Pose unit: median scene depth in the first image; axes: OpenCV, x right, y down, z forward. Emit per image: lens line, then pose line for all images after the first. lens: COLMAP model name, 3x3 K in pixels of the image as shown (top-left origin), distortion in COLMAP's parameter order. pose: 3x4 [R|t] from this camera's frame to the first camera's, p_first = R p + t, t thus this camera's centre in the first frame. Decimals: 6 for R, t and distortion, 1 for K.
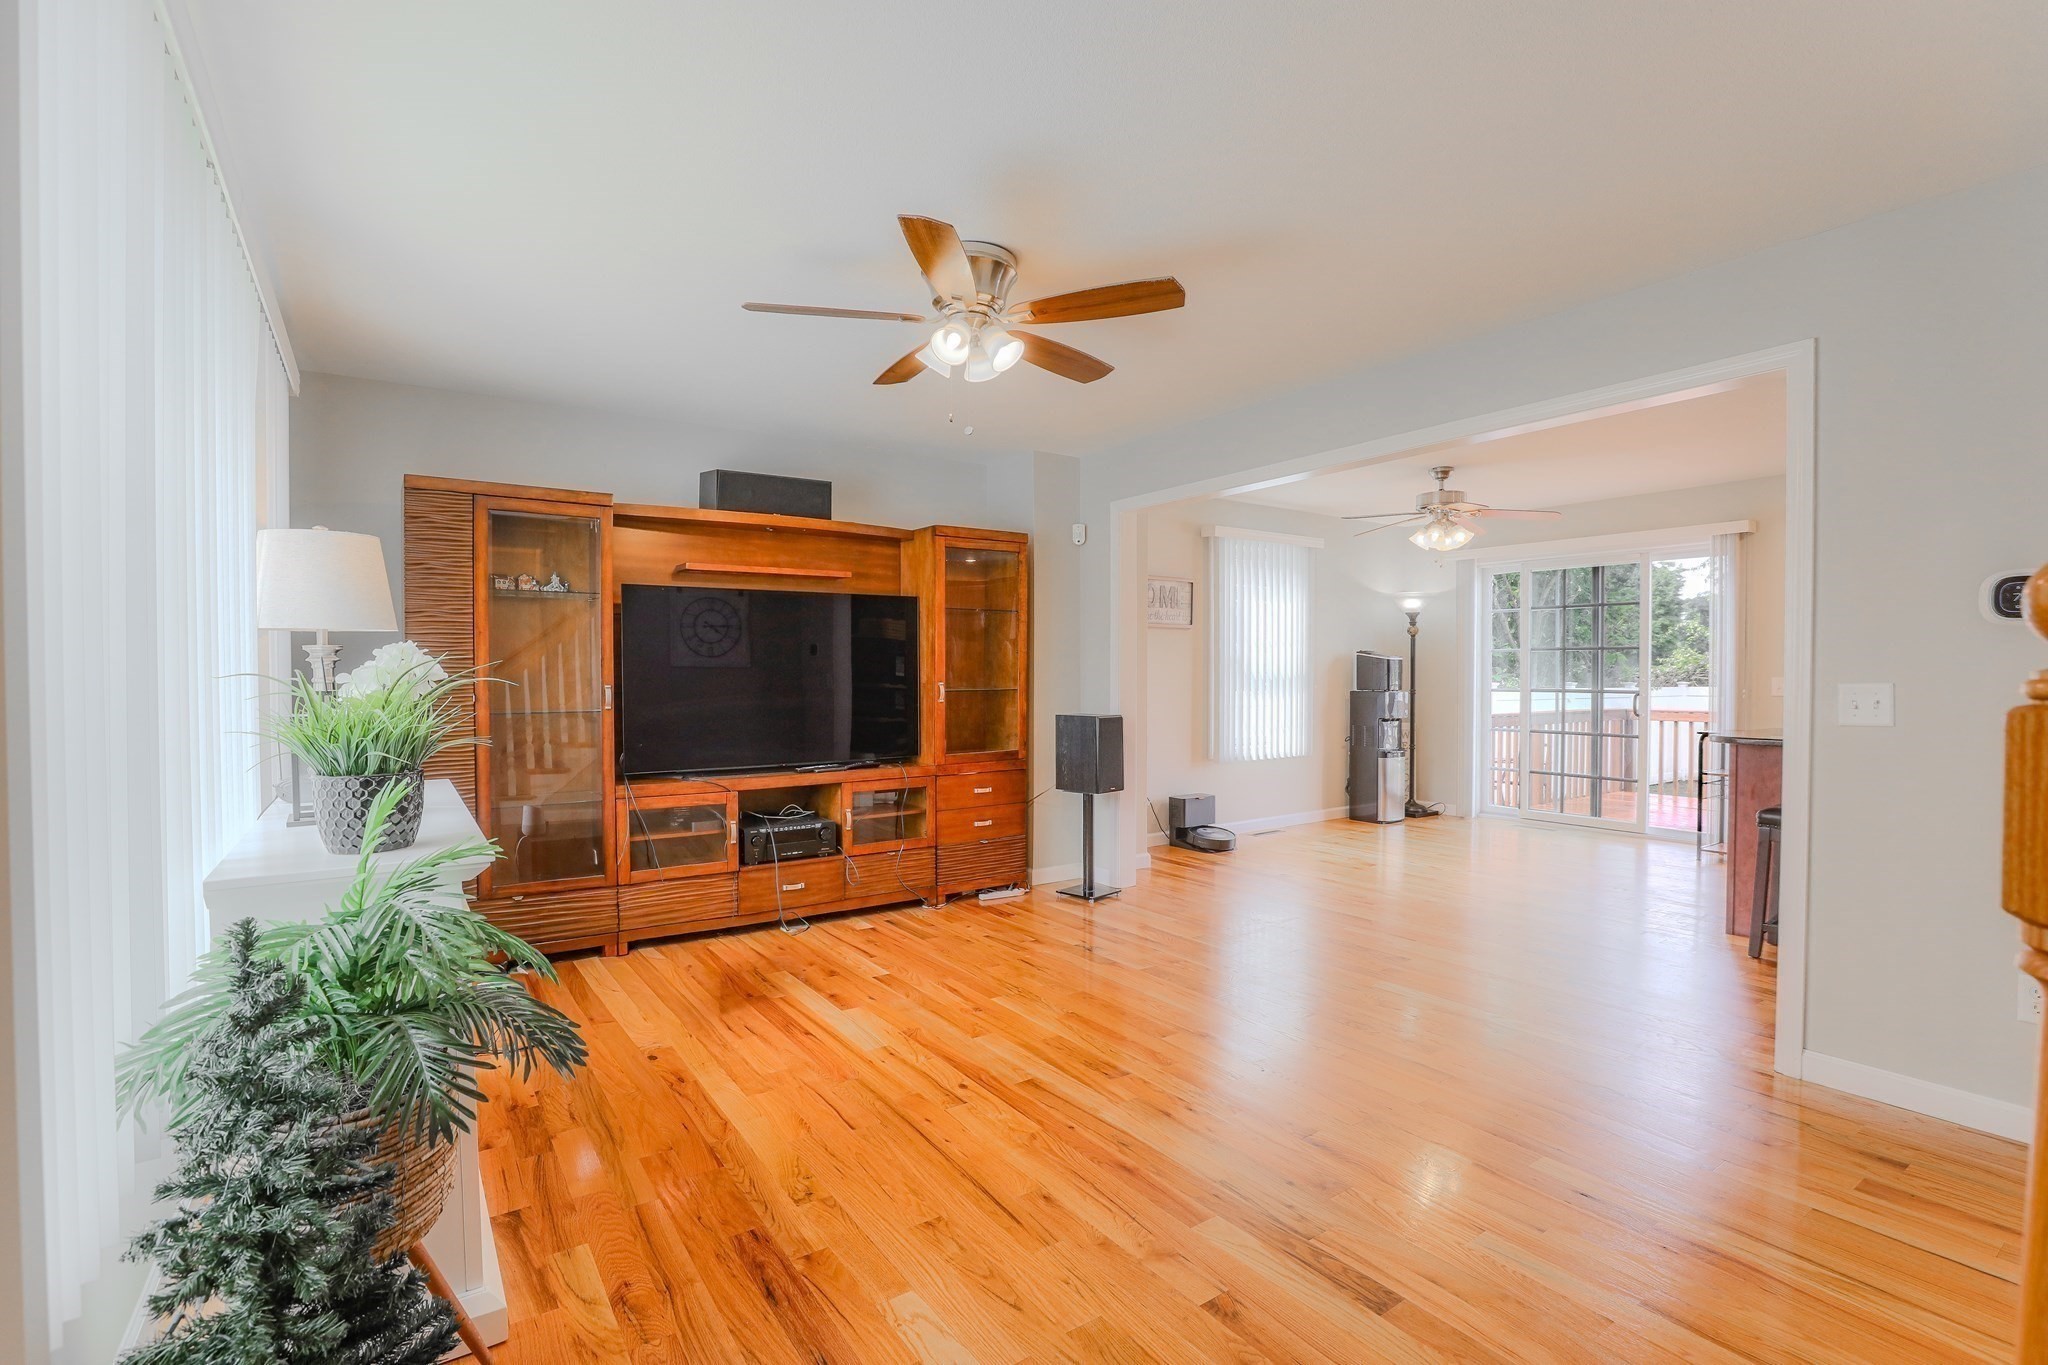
lens RADIAL K [[941.3, 0, 1069.0], [0, 941.3, 670.4], [0, 0, 1]] dist [0.000050, 0.000096]
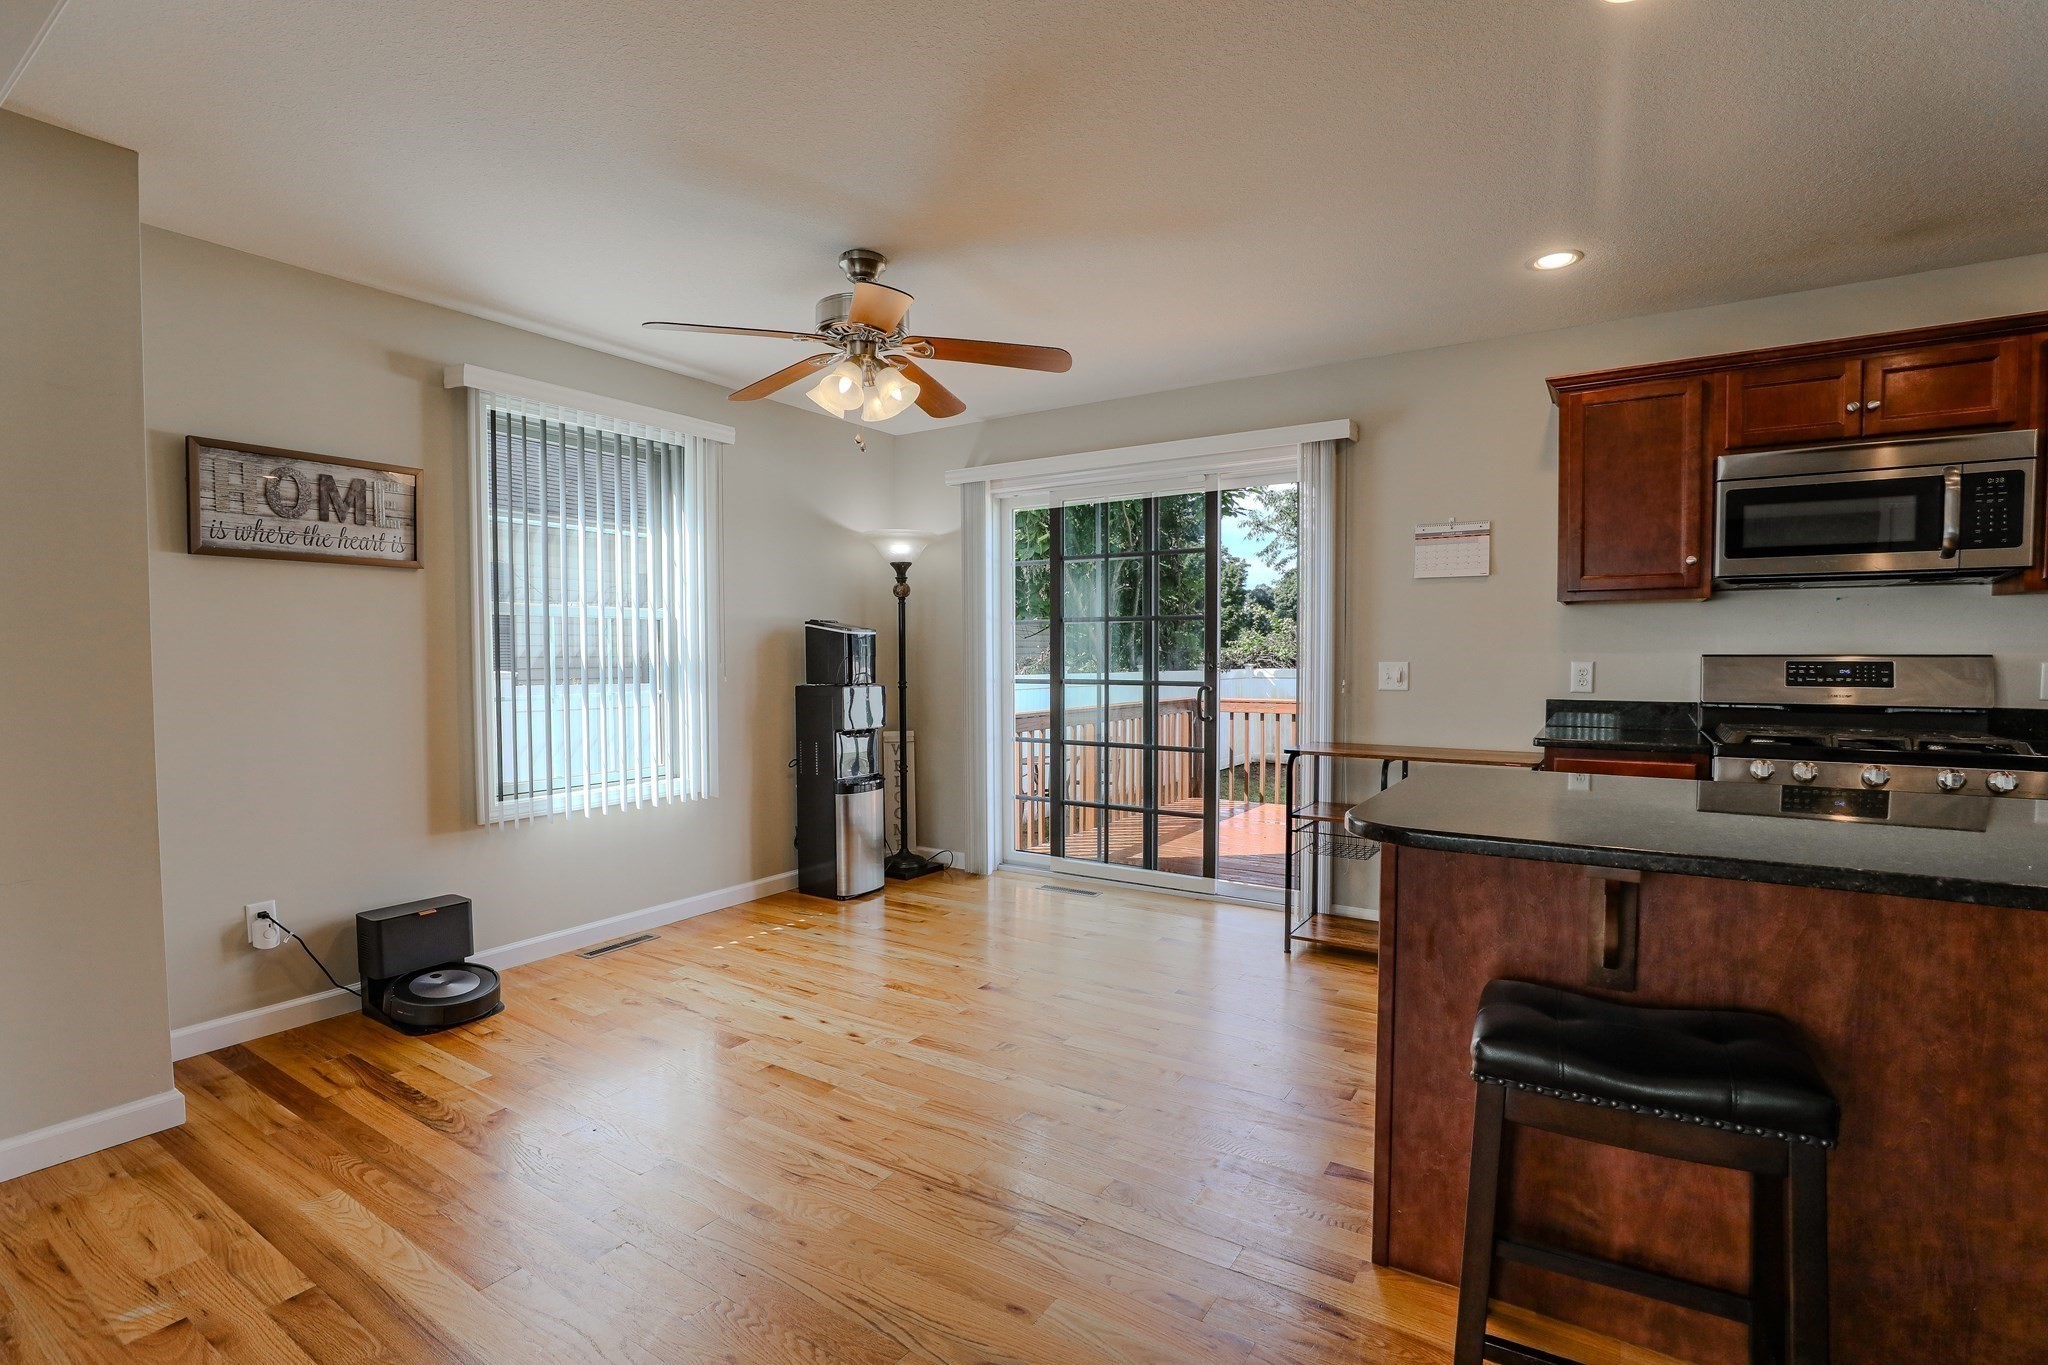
lens RADIAL K [[973.3, 0, 1024.0], [0, 973.3, 682.5], [0, 0, 1]] dist [-0.065580, 0.000035]
pose [[0.938263, -0.010954, 0.345751, 0.223590], [0.000140, 0.999511, 0.031285, 0.000273], [-0.345924, -0.029305, 0.937805, 0.359728]]
